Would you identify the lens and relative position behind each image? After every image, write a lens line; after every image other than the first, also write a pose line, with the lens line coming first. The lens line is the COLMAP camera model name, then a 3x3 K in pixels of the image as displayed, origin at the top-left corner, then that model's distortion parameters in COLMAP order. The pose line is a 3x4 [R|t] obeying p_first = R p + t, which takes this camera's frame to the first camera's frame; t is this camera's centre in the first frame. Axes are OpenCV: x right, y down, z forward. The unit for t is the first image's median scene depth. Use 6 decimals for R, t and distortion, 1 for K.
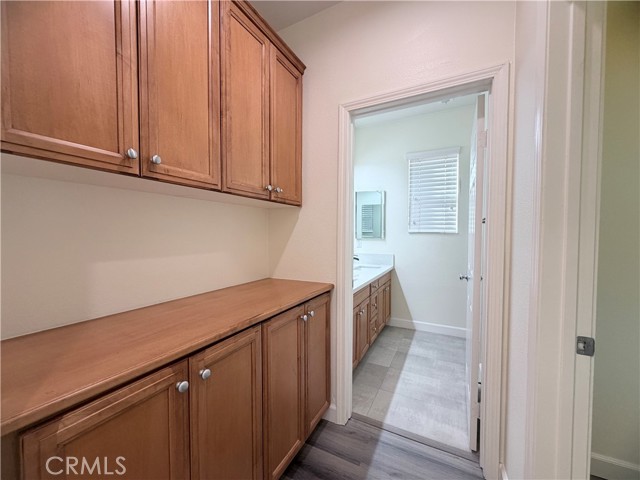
lens RADIAL K [[254.7, 0, 316.8], [0, 254.7, 240.6], [0, 0, 1]] dist [-0.000663, 0.000114]
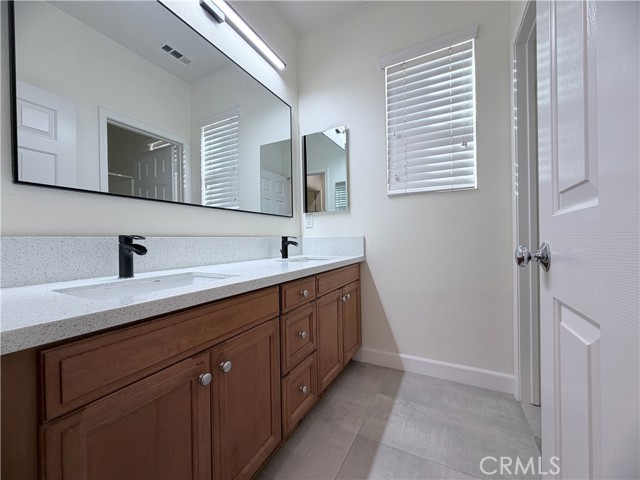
lens RADIAL K [[254.7, 0, 316.8], [0, 254.7, 240.6], [0, 0, 1]] dist [-0.000663, 0.000114]
pose [[0.999831, -0.017245, -0.006294, 0.229665], [0.017070, 0.999493, -0.026889, 0.089888], [0.006755, 0.026777, 0.999619, 0.490128]]
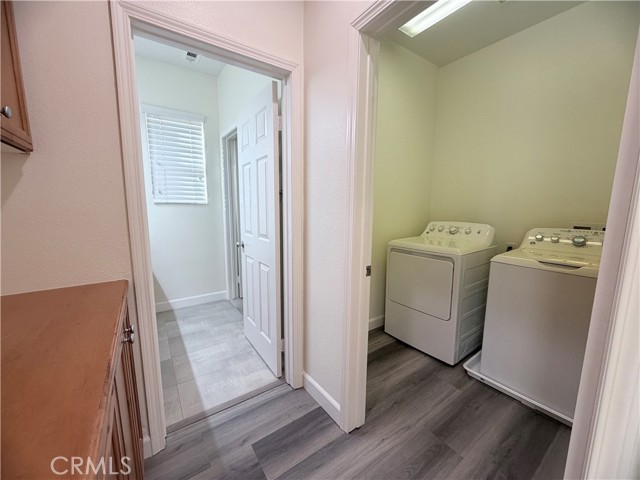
lens RADIAL K [[254.7, 0, 316.8], [0, 254.7, 240.6], [0, 0, 1]] dist [-0.000663, 0.000114]
pose [[0.464715, -0.122461, 0.876951, -0.164526], [0.018846, 0.991534, 0.128475, -0.006585], [-0.885260, -0.043177, 0.463089, 0.135673]]
